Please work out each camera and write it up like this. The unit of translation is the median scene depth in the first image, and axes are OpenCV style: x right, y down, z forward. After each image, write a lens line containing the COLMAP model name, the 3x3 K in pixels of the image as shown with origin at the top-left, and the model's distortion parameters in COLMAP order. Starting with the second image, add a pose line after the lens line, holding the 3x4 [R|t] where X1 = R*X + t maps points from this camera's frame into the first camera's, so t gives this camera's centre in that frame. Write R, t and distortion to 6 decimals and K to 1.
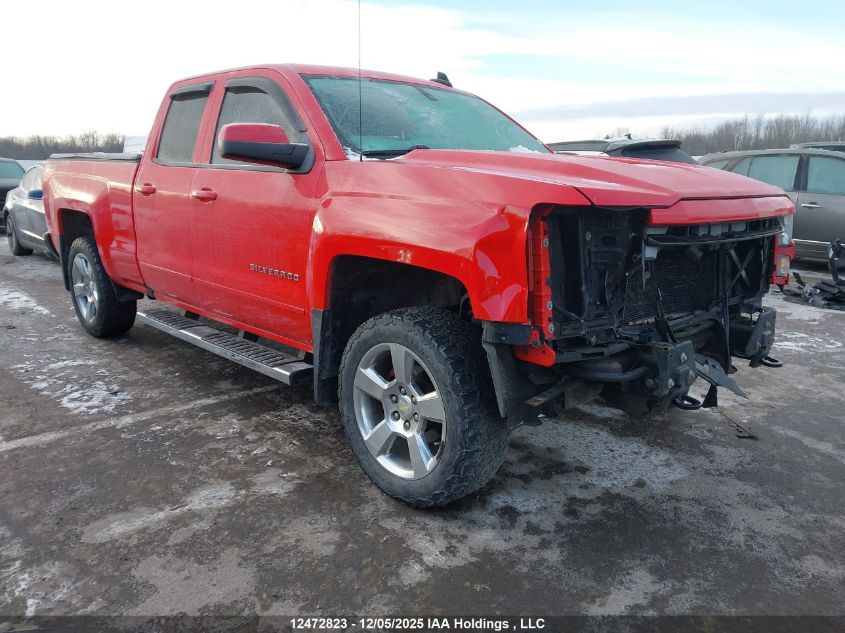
lens RADIAL K [[705.7, 0, 427.0], [0, 705.7, 315.4], [0, 0, 1]] dist [0.048073, -0.085074]
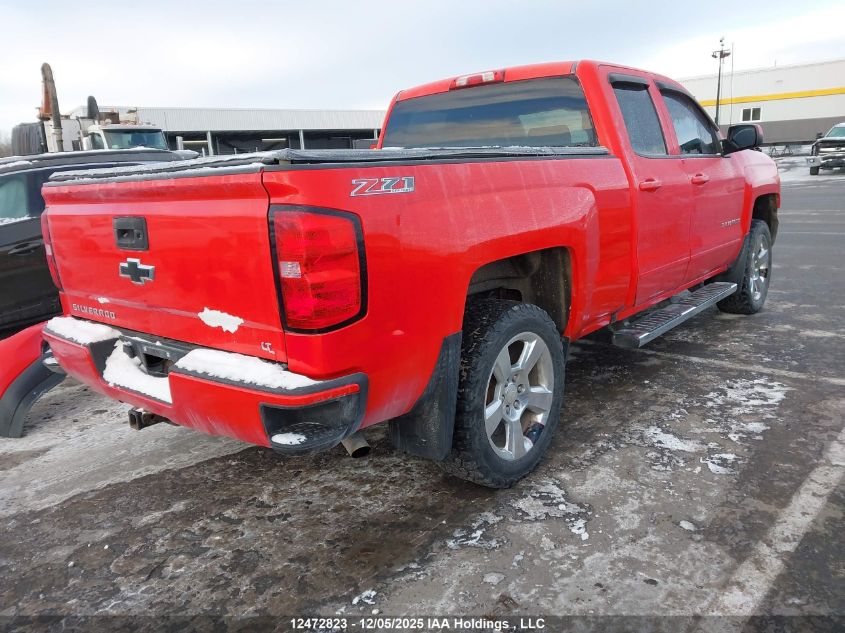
lens RADIAL K [[705.7, 0, 427.0], [0, 705.7, 315.4], [0, 0, 1]] dist [0.048073, -0.085074]
pose [[-0.156794, -0.216031, 0.963715, -1.388256], [0.254241, 0.934070, 0.250750, -0.357064], [-0.954347, 0.284332, -0.091533, 1.565329]]
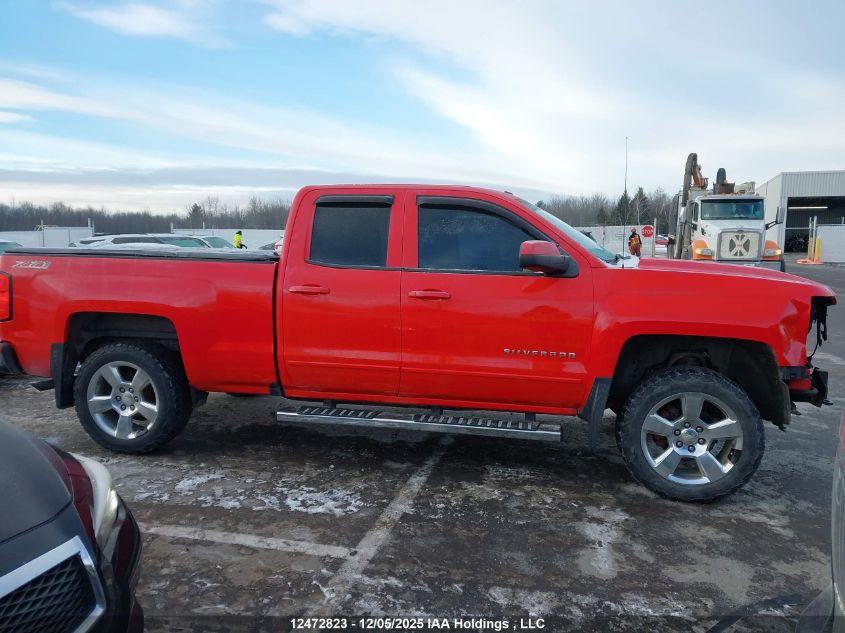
lens RADIAL K [[705.7, 0, 427.0], [0, 705.7, 315.4], [0, 0, 1]] dist [0.048073, -0.085074]
pose [[0.813706, -0.072673, 0.576716, -0.958577], [0.119654, 0.991847, -0.043840, -0.086342], [-0.568828, 0.104679, 0.815768, 0.068384]]
